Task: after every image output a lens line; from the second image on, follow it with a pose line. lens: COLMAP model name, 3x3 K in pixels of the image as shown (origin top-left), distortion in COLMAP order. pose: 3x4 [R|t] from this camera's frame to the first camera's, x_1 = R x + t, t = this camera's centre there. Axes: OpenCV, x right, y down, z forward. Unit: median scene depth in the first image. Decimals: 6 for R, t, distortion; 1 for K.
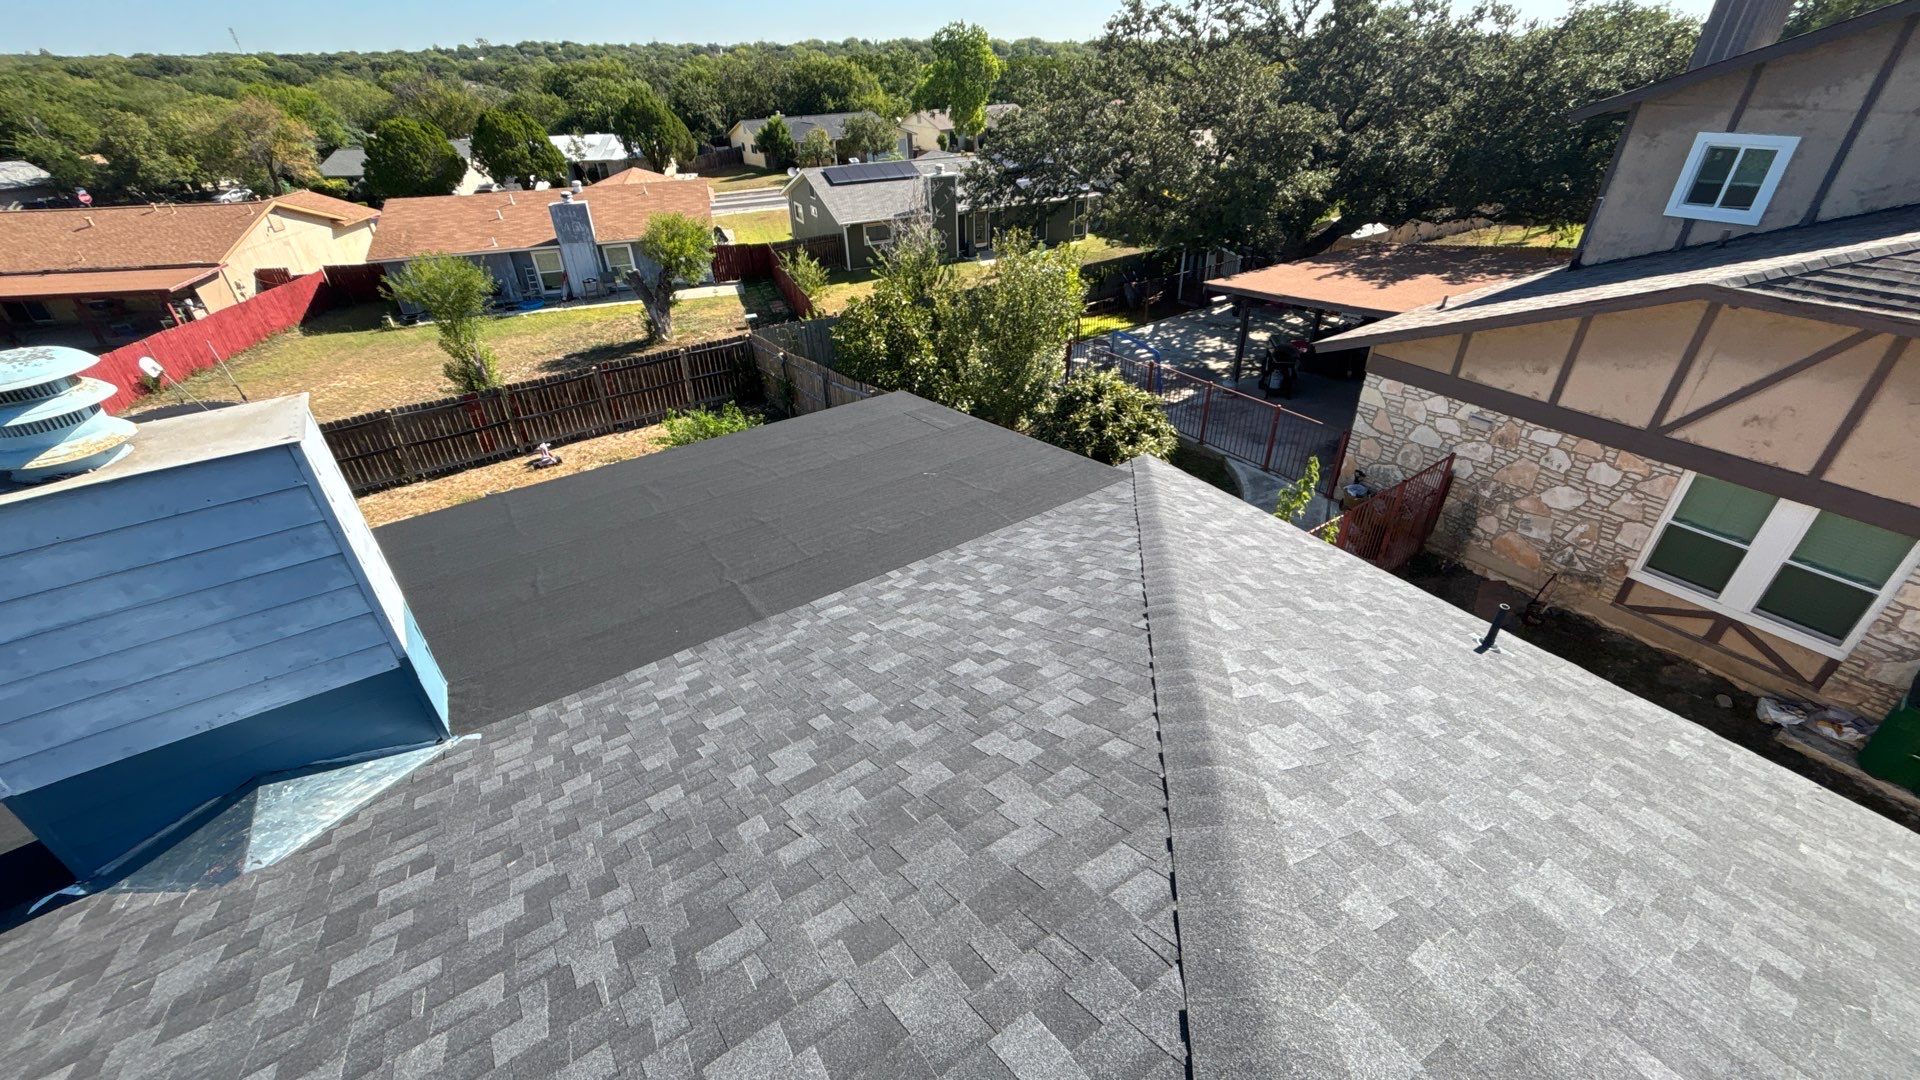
lens RADIAL K [[771.7, 0, 949.9], [0, 771.7, 534.9], [0, 0, 1]] dist [-0.001522, 0.000749]
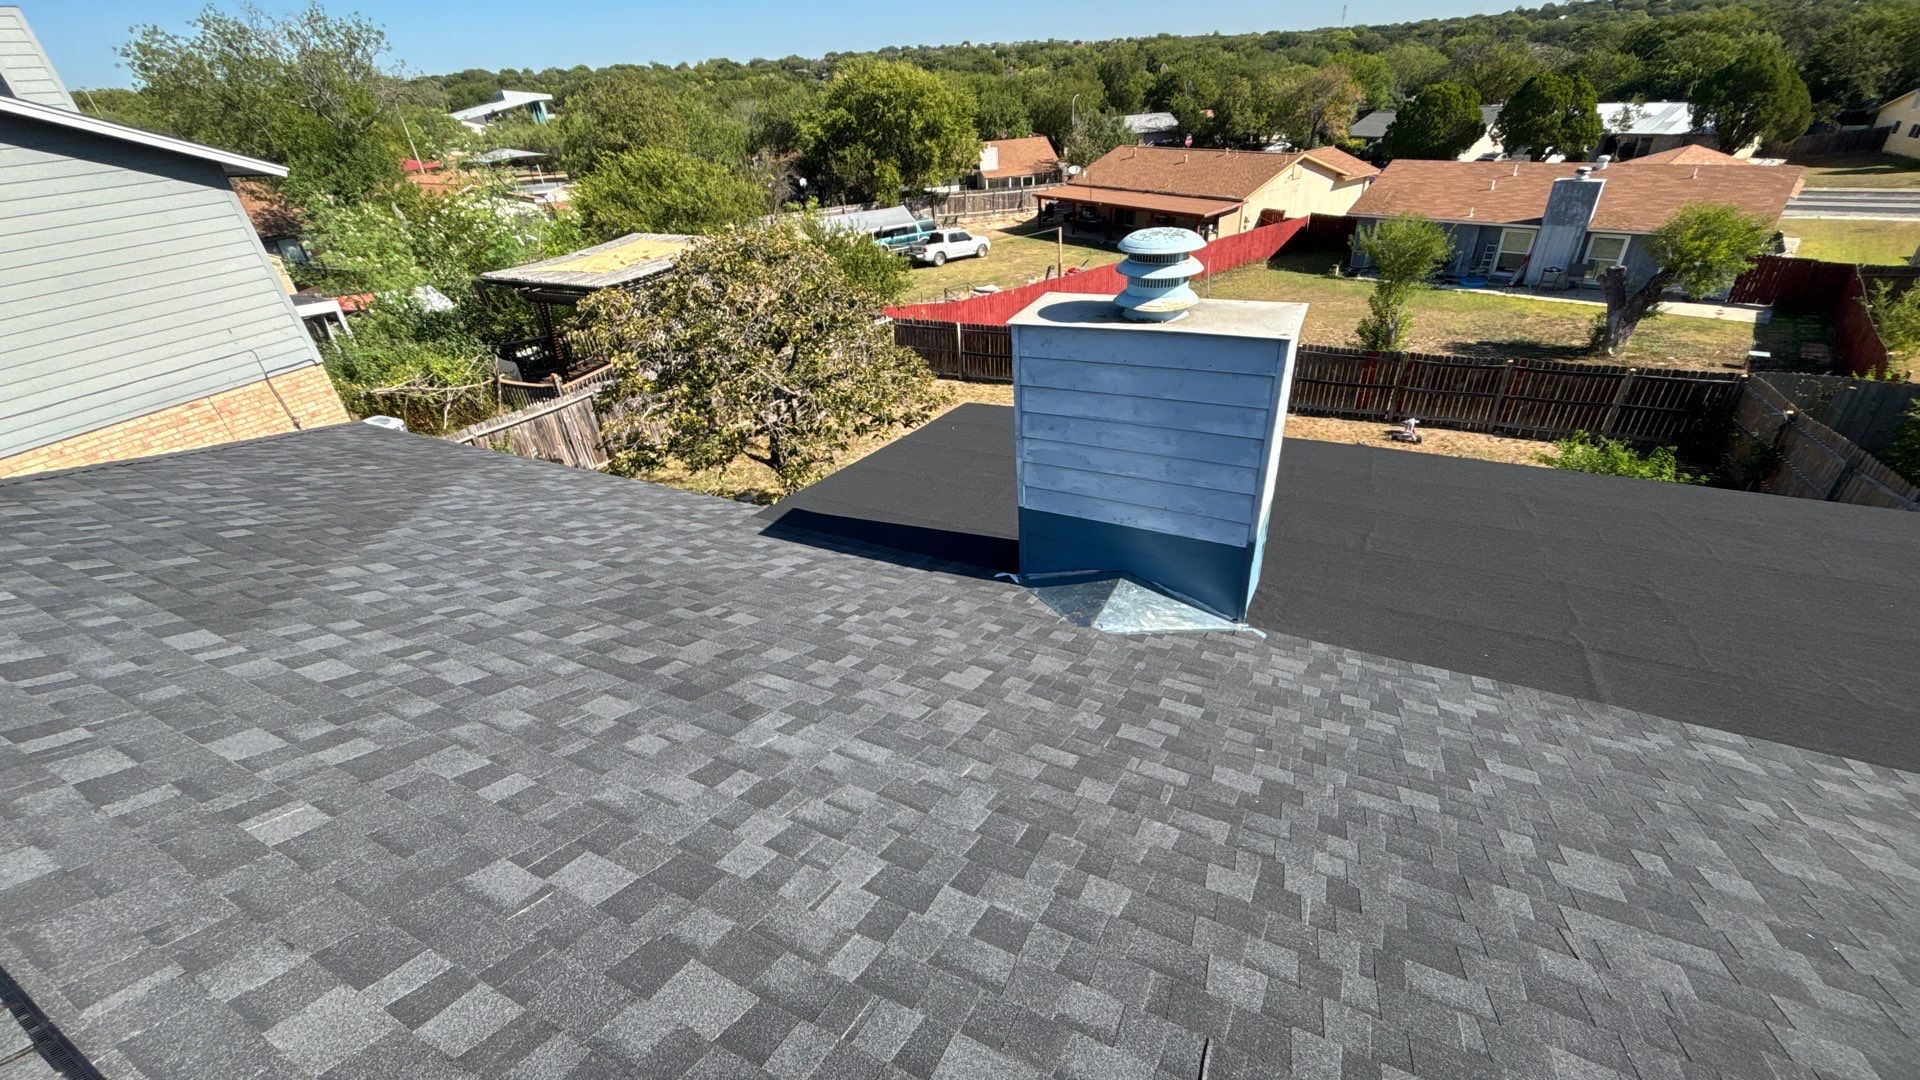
lens RADIAL K [[771.7, 0, 964.2], [0, 771.7, 531.7], [0, 0, 1]] dist [-0.001522, 0.000749]
pose [[0.495944, 0.437883, -0.749865, -0.012213], [-0.414638, 0.878158, 0.238567, 0.009073], [0.762965, 0.192607, 0.617080, -0.007375]]
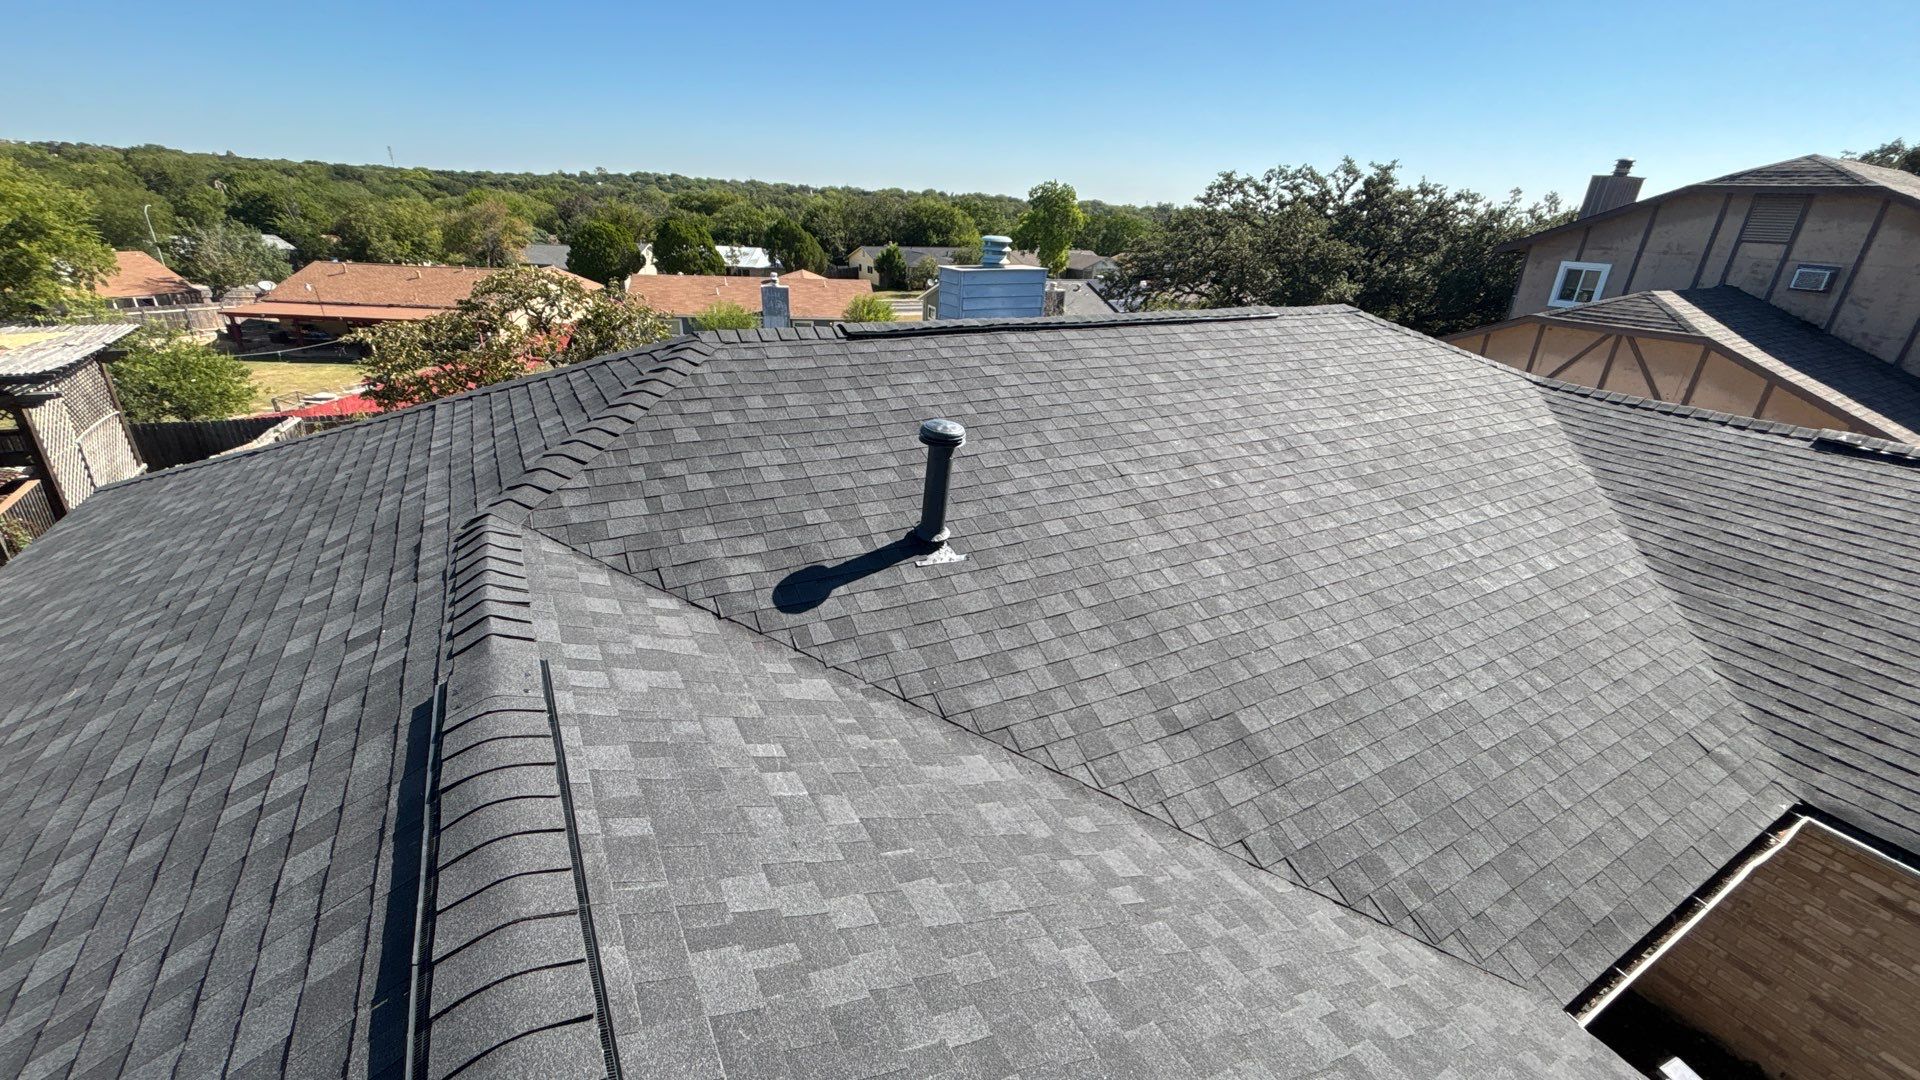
lens RADIAL K [[771.7, 0, 970.9], [0, 771.7, 534.7], [0, 0, 1]] dist [-0.001522, 0.000749]
pose [[0.996372, 0.079786, -0.029616, -0.149423], [-0.083417, 0.984531, -0.154076, 0.251461], [0.016865, 0.155988, 0.987615, -0.352716]]
